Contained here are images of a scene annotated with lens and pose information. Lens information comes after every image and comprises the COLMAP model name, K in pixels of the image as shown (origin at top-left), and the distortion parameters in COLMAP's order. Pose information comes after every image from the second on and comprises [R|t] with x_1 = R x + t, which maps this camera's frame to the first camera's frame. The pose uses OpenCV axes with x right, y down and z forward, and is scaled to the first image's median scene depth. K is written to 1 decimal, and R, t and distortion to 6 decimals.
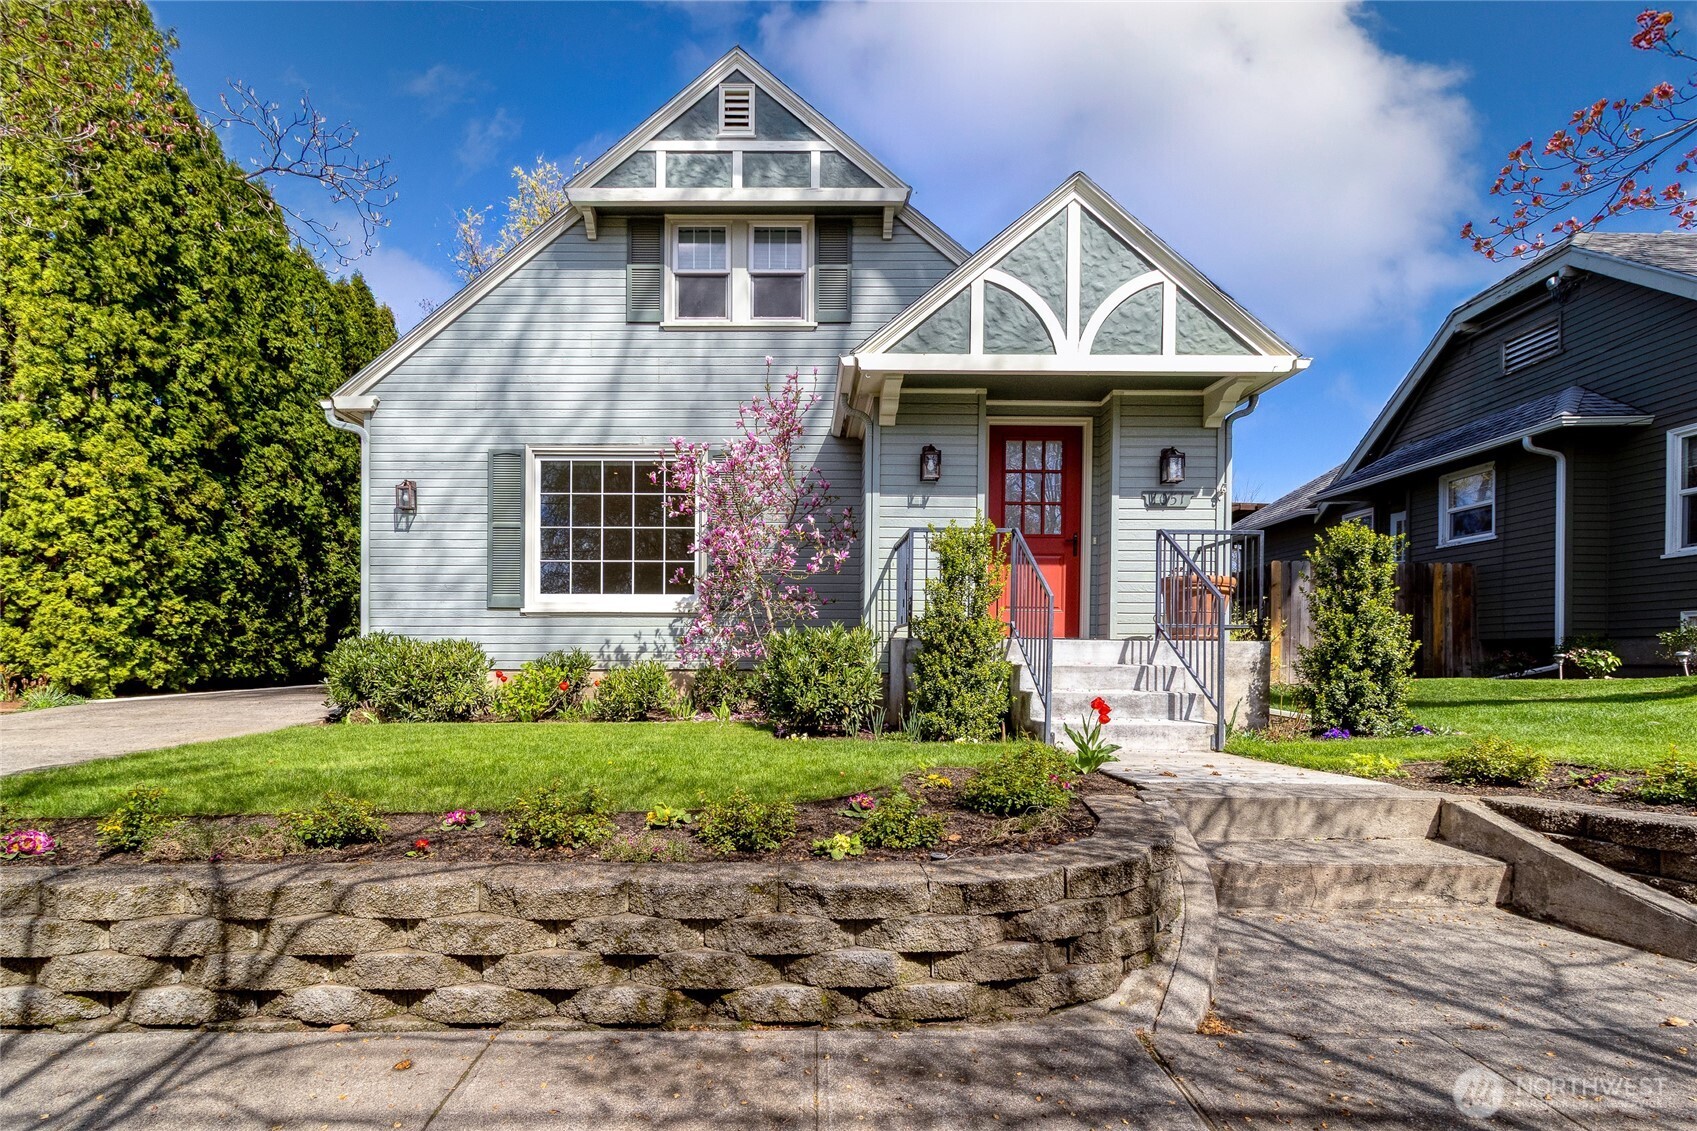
lens RADIAL K [[822.1, 0, 848.2], [0, 822.1, 612.5], [0, 0, 1]] dist [0.000604, 0.000237]
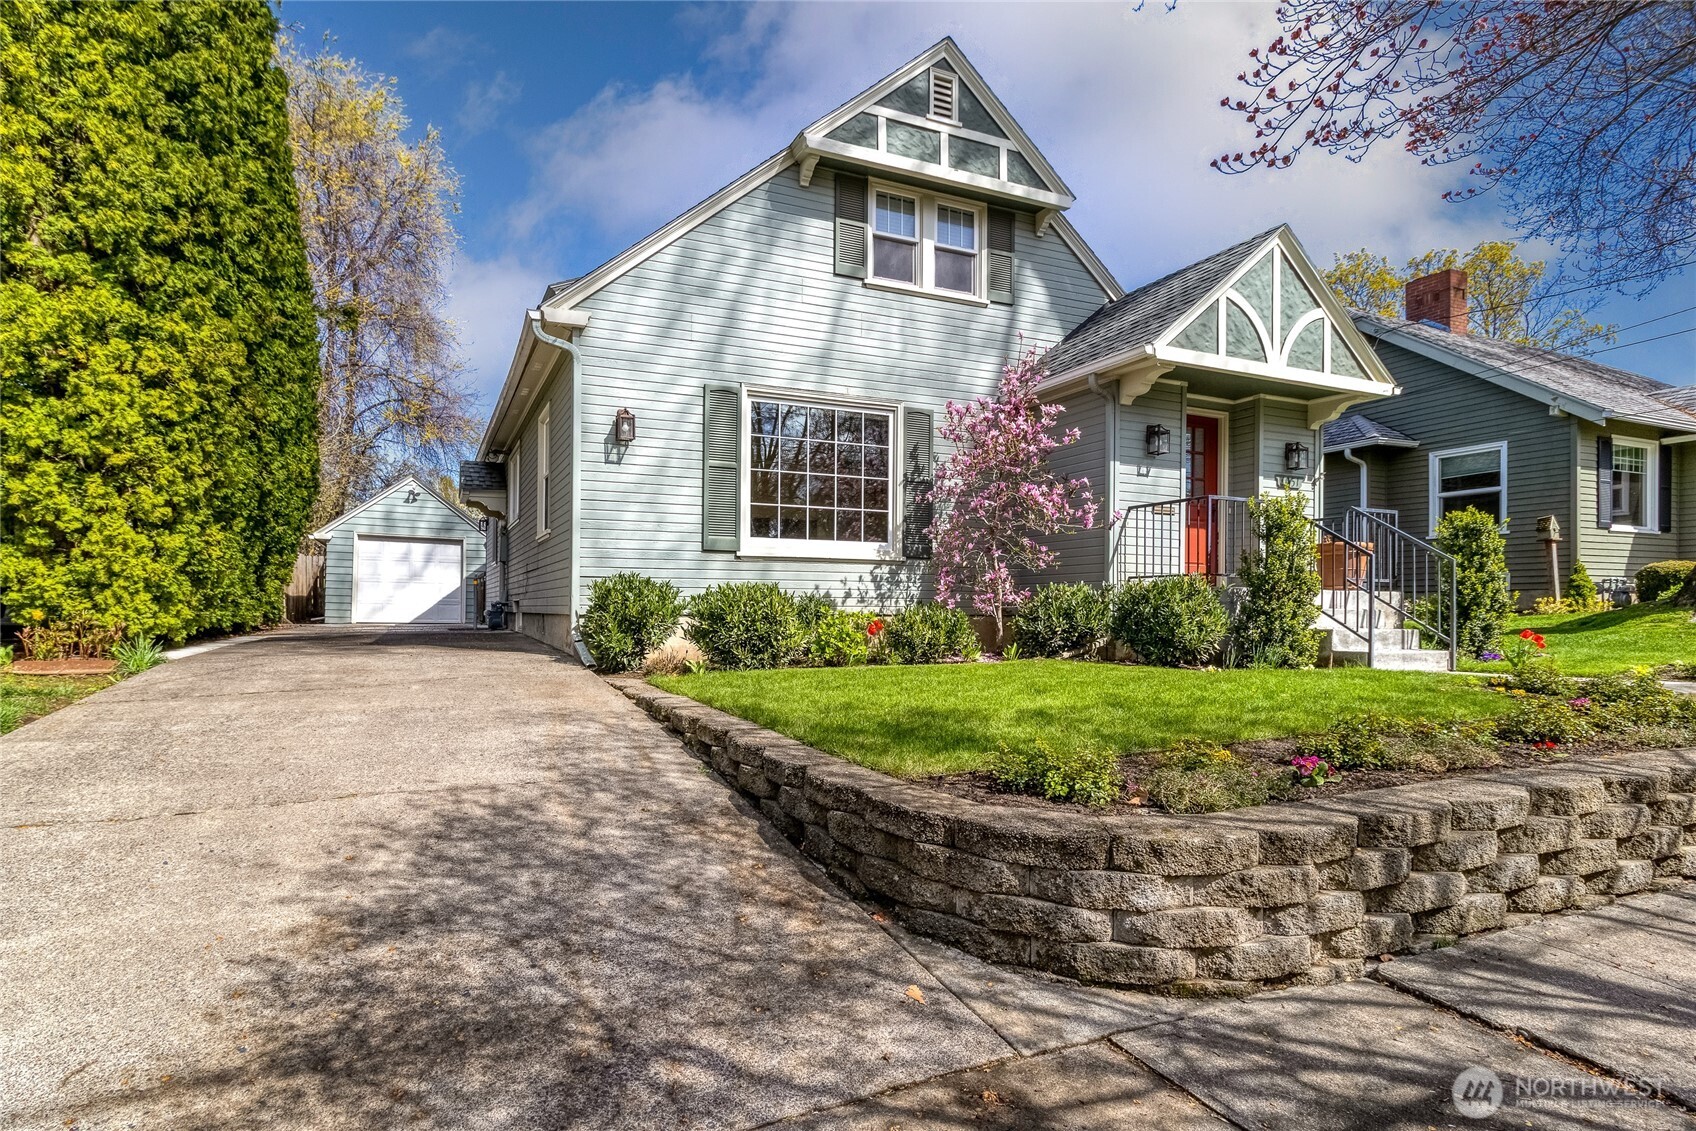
lens RADIAL K [[784.1, 0, 852.8], [0, 784.1, 558.0], [0, 0, 1]] dist [0.000222, -0.000191]
pose [[0.928814, 0.024669, 0.369725, -0.605496], [-0.021851, 0.999692, -0.011809, 0.010135], [-0.369902, 0.002890, 0.929066, 0.090414]]
